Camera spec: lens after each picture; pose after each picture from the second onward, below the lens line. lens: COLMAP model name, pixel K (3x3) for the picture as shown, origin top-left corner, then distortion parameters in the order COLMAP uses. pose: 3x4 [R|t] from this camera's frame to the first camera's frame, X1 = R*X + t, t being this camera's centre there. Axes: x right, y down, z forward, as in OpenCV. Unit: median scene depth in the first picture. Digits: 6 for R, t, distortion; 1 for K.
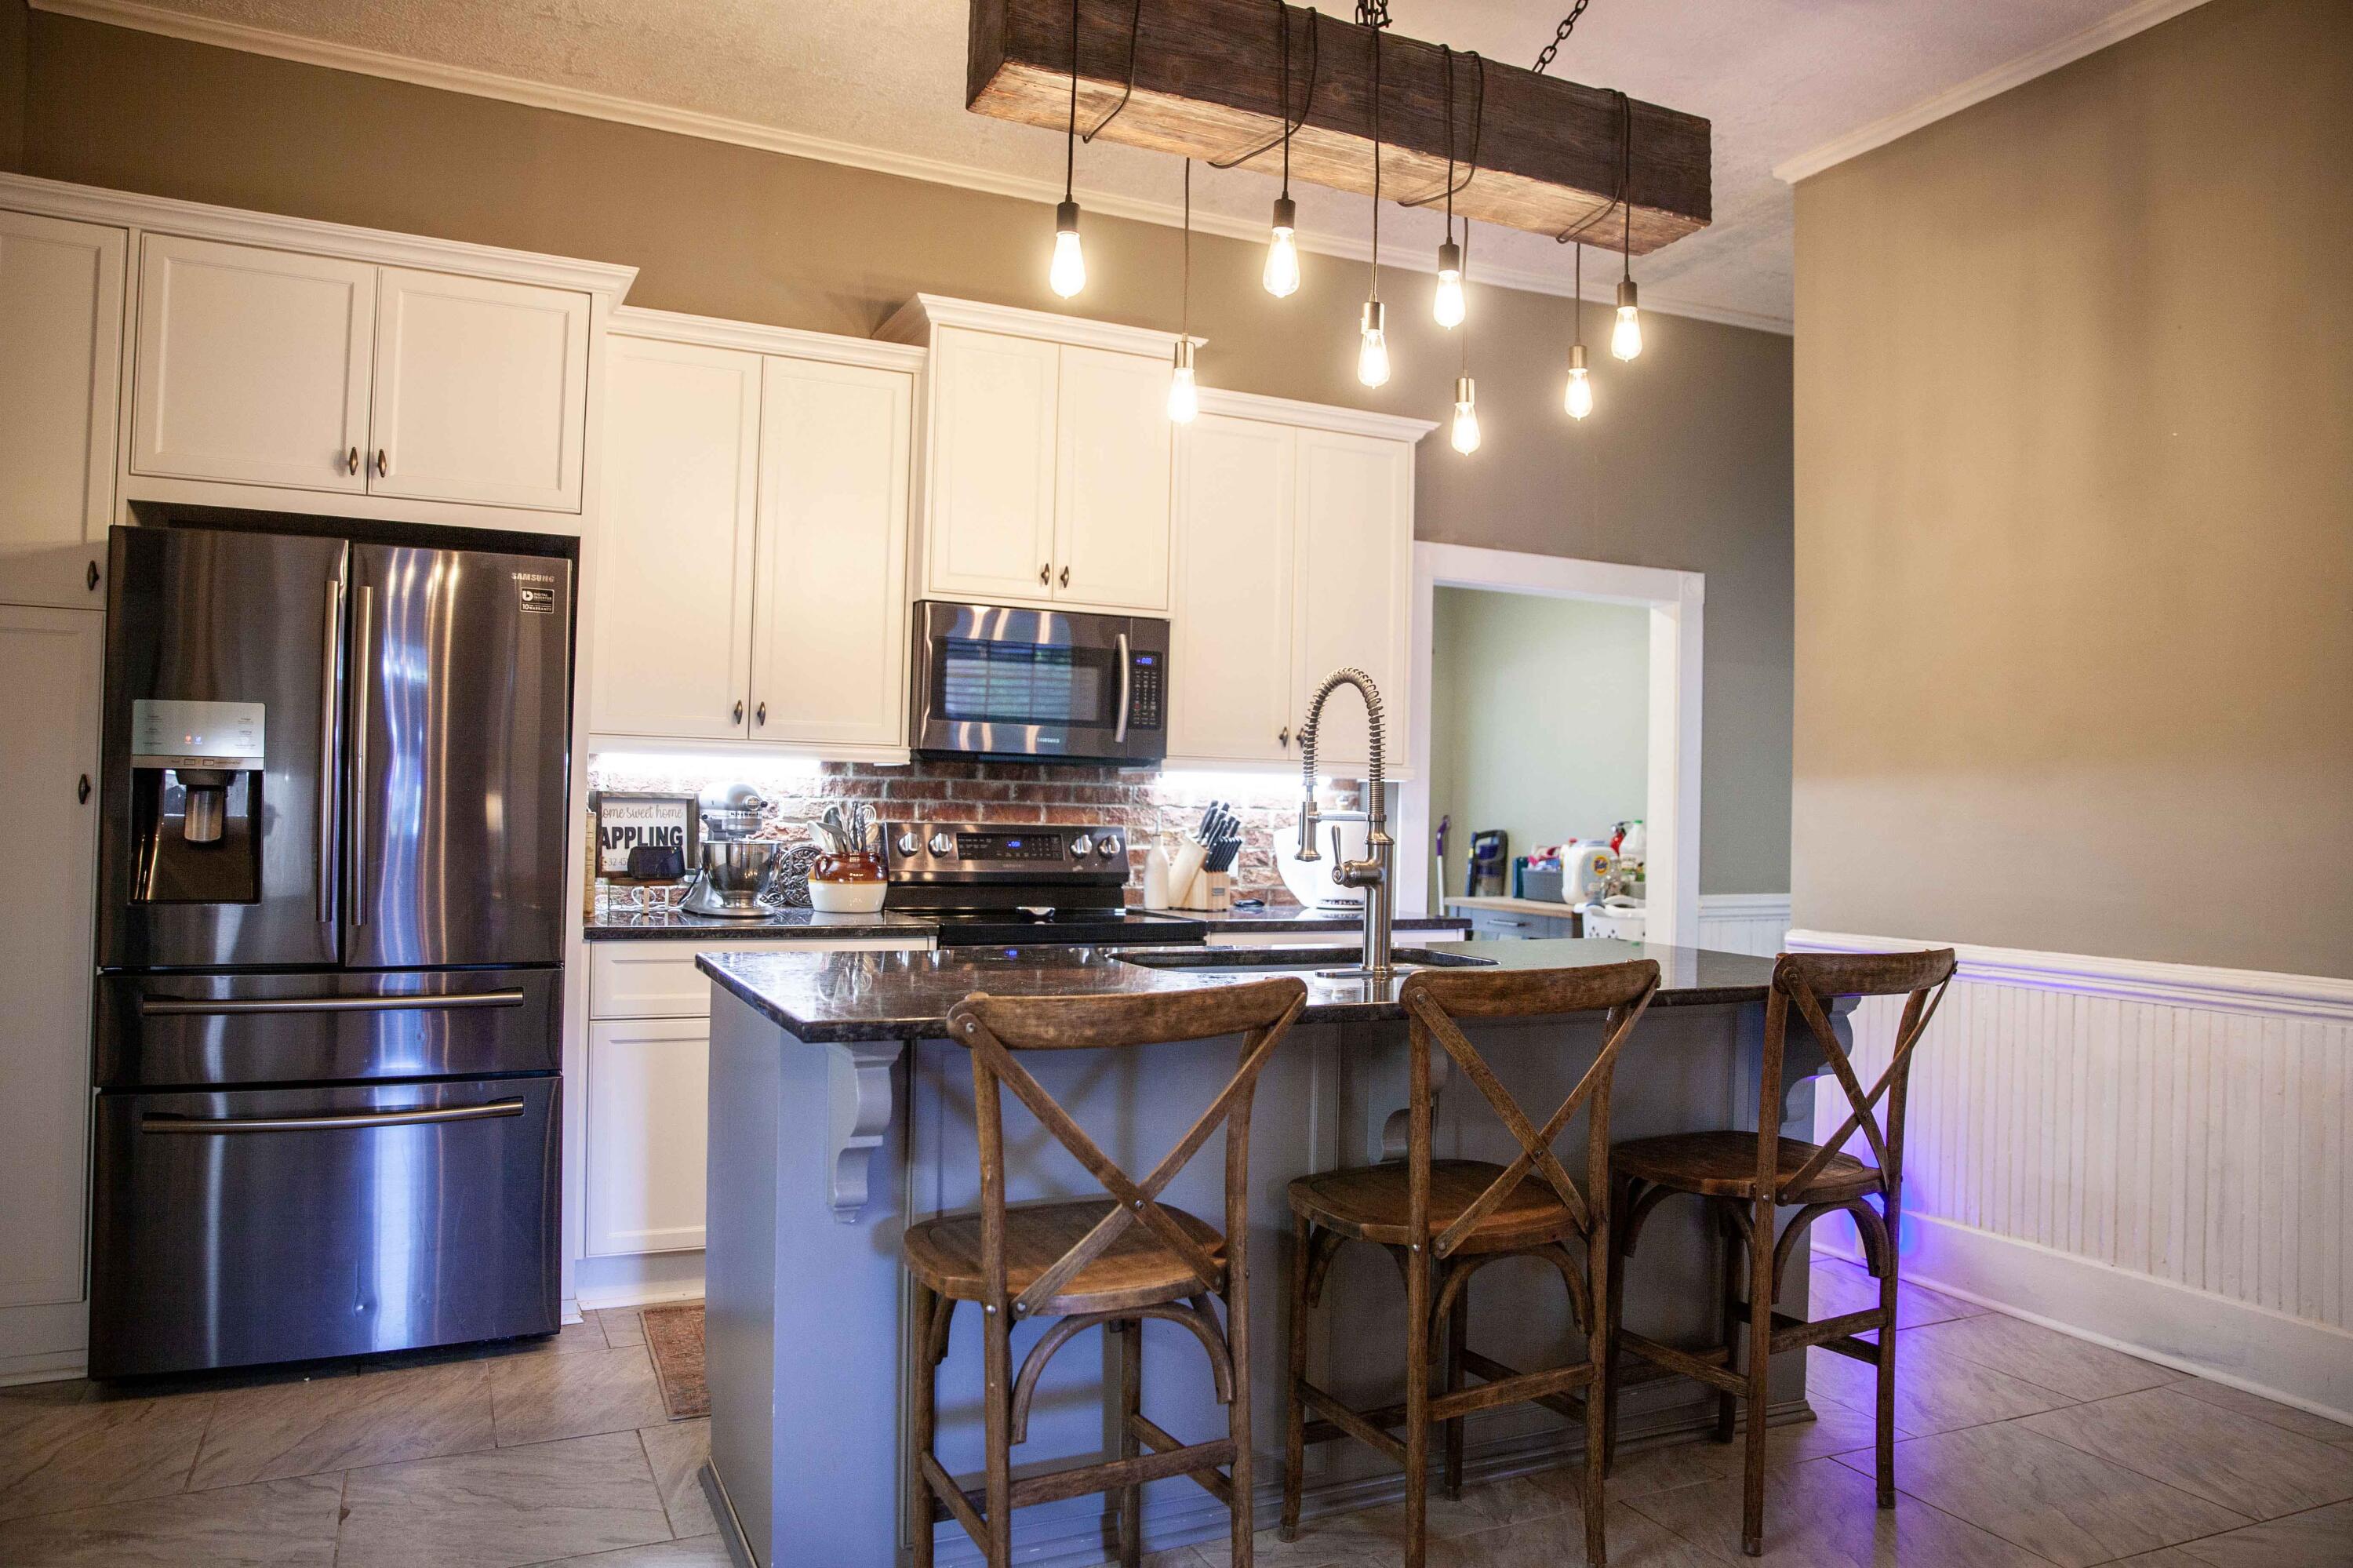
lens RADIAL K [[1624.5, 0, 1180.1], [0, 1624.5, 774.8], [0, 0, 1]] dist [-0.110634, 0.080481]
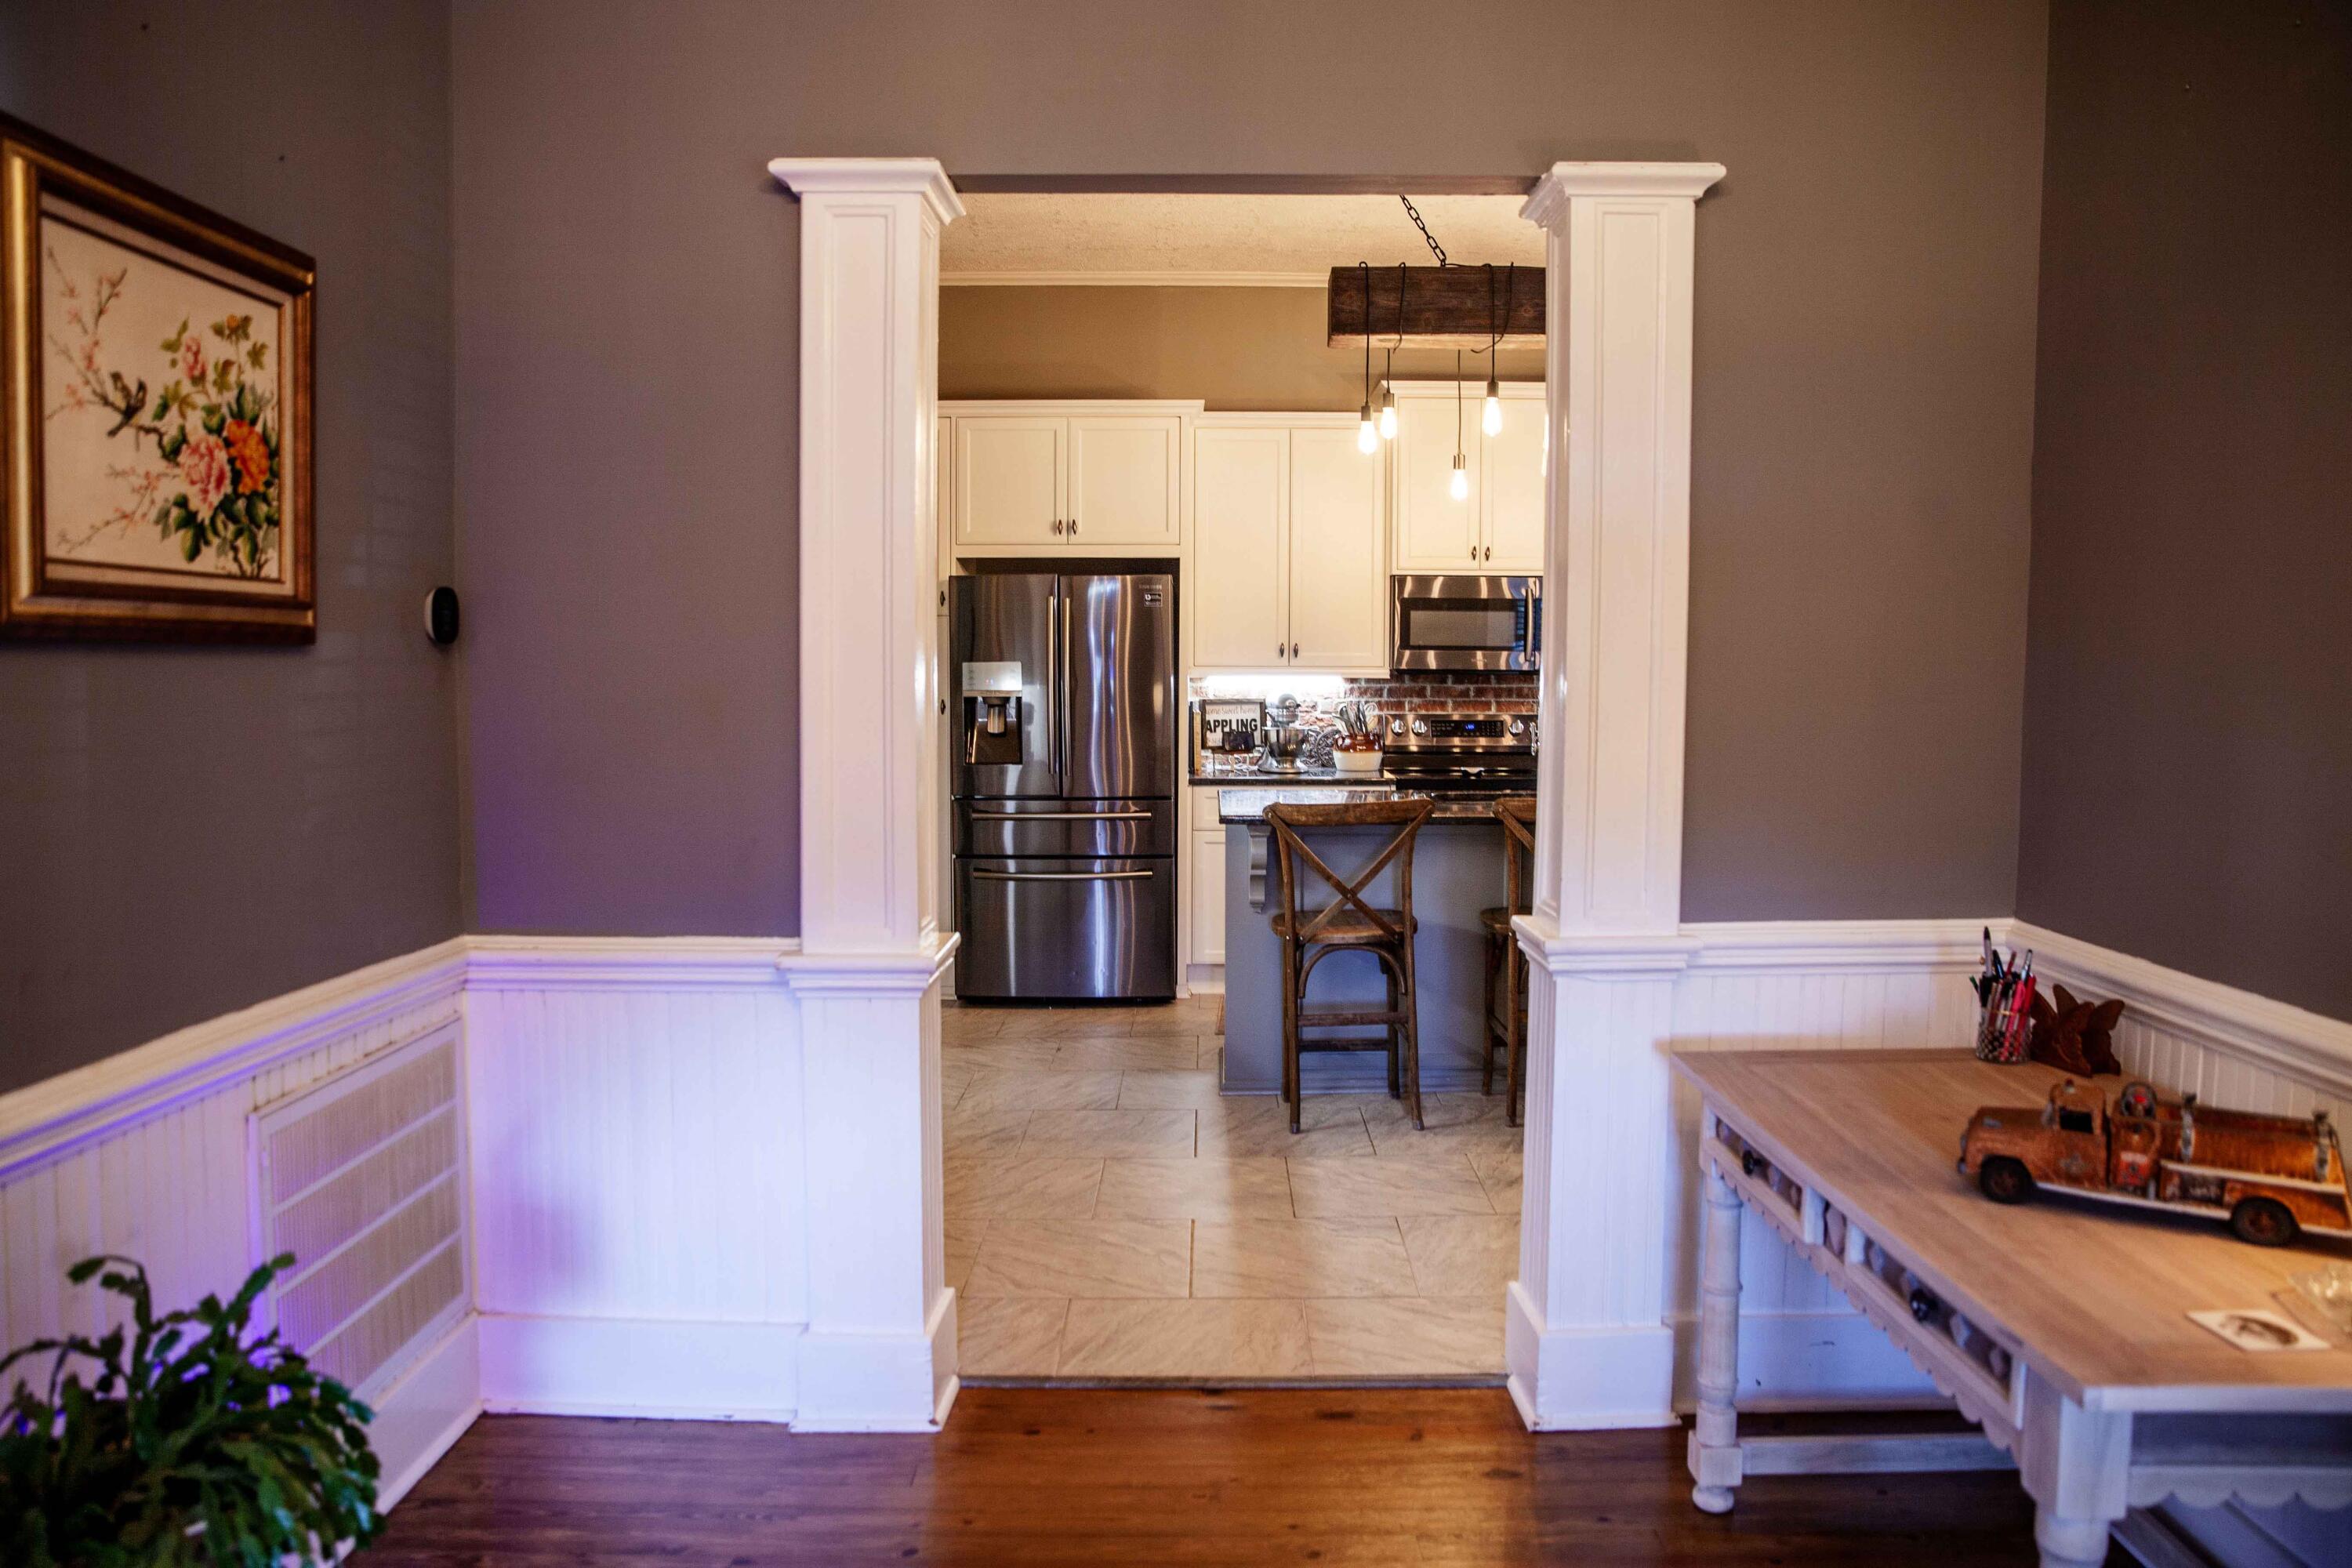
lens RADIAL K [[1623.8, 0, 1179.6], [0, 1623.8, 774.8], [0, 0, 1]] dist [-0.110634, 0.080481]
pose [[0.896602, 0.008490, -0.442755, 0.356600], [0.028573, 0.996624, 0.076974, -0.040596], [0.441914, -0.081666, 0.893332, -0.527006]]
